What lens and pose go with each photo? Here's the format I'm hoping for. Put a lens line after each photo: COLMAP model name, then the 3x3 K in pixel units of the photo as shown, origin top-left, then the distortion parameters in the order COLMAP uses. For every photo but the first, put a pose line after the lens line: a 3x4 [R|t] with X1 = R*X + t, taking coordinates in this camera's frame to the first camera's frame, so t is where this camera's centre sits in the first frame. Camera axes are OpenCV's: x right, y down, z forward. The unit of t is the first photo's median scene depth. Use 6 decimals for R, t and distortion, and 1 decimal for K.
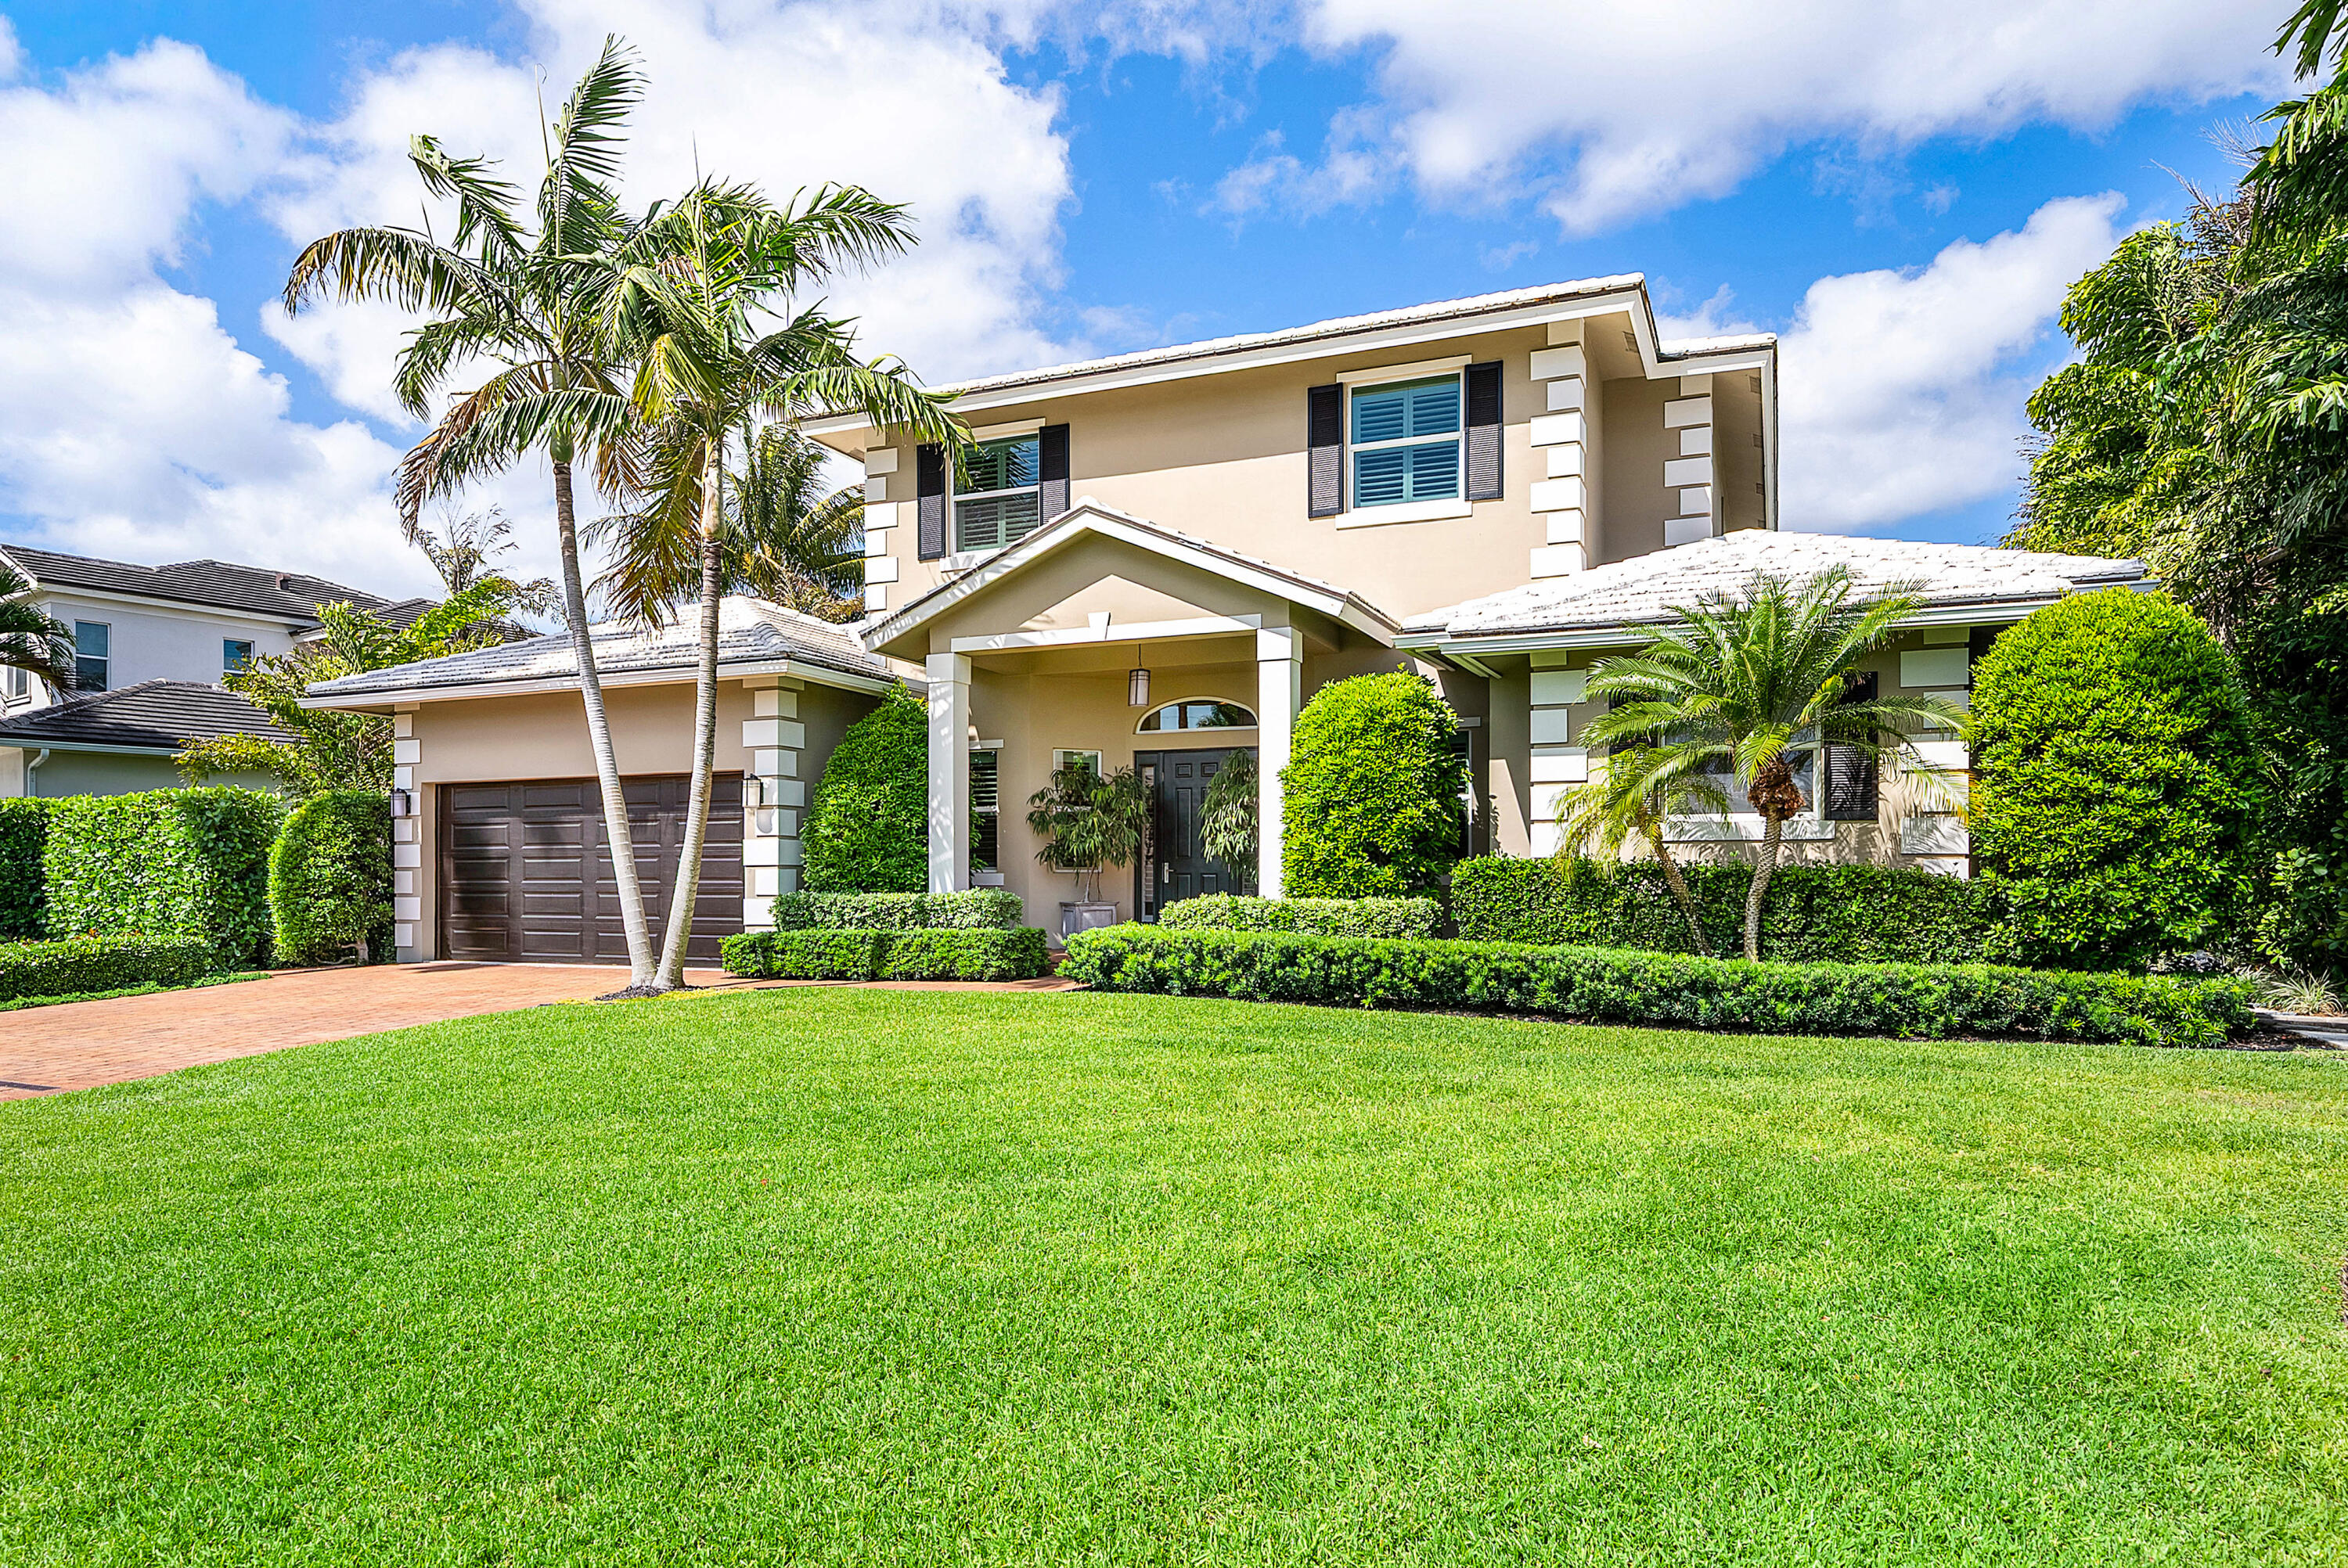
lens RADIAL K [[1358.1, 0, 1174.0], [0, 1358.1, 781.2], [0, 0, 1]] dist [-0.002114, -0.000167]
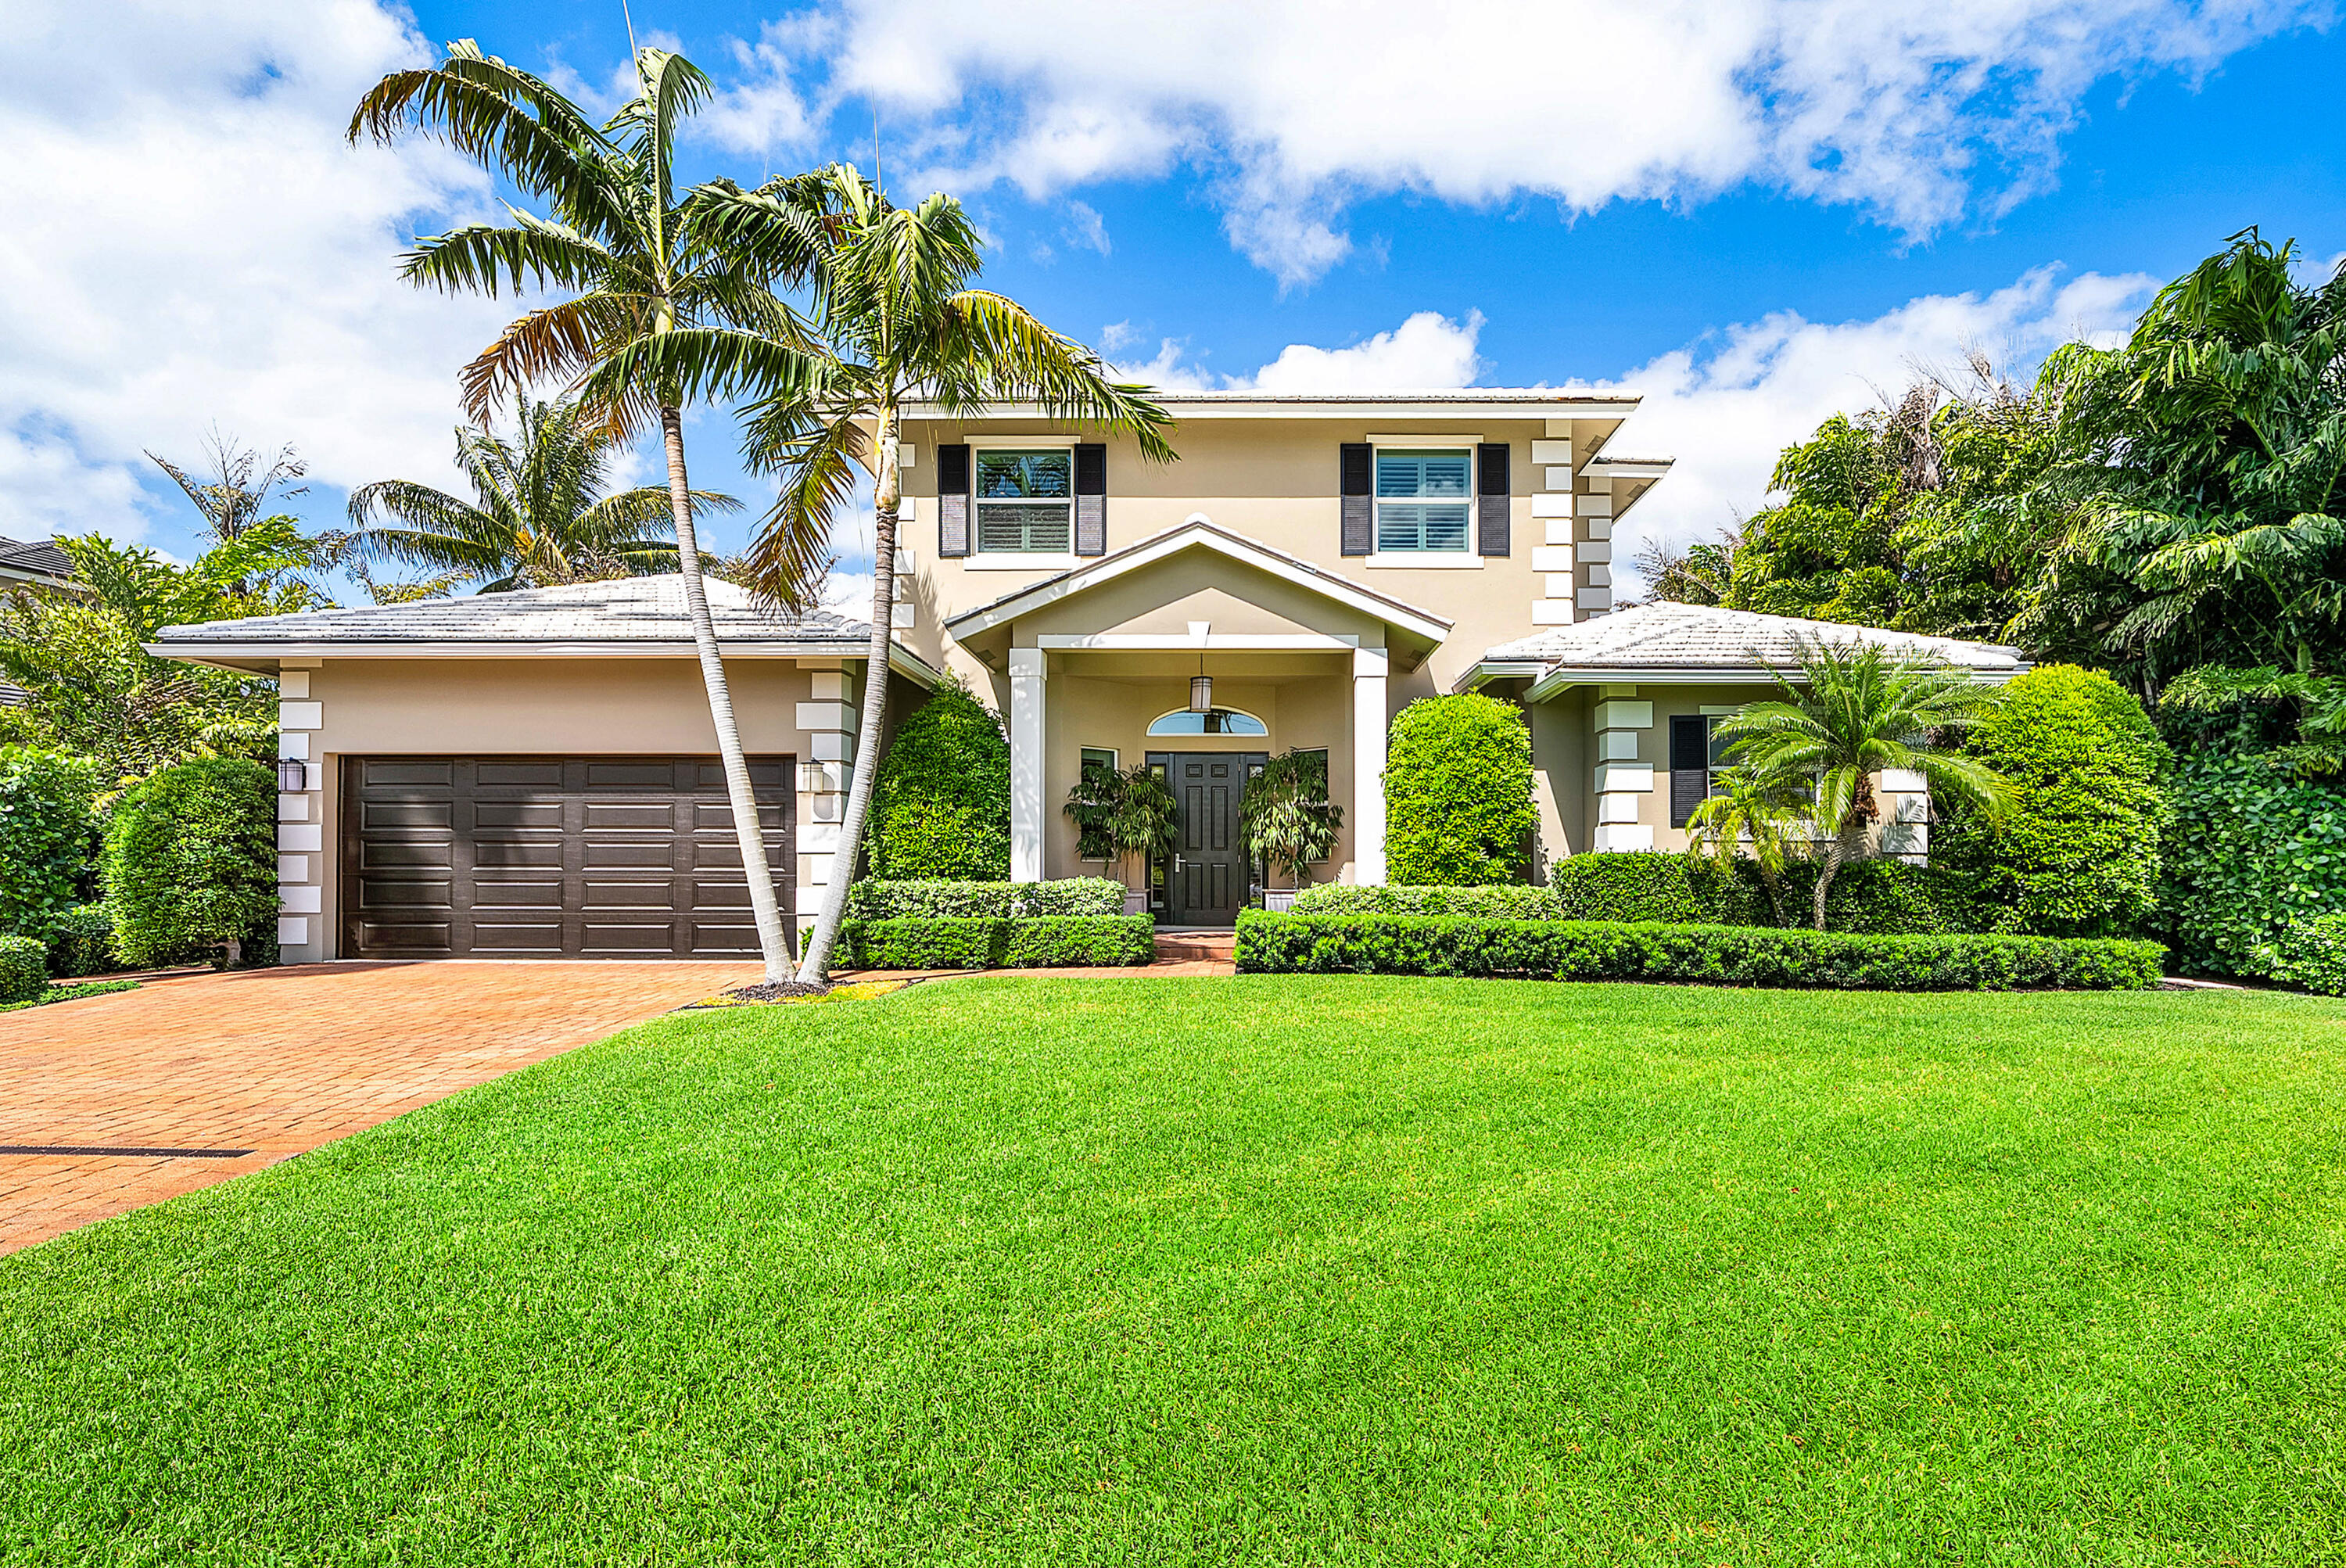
lens RADIAL K [[1123.0, 0, 1173.0], [0, 1123.0, 791.4], [0, 0, 1]] dist [0.002536, 0.000071]
pose [[0.924854, 0.029850, 0.379148, -0.416081], [-0.031576, 0.999500, -0.001667, 0.012989], [-0.379008, -0.010430, 0.925334, 0.181309]]
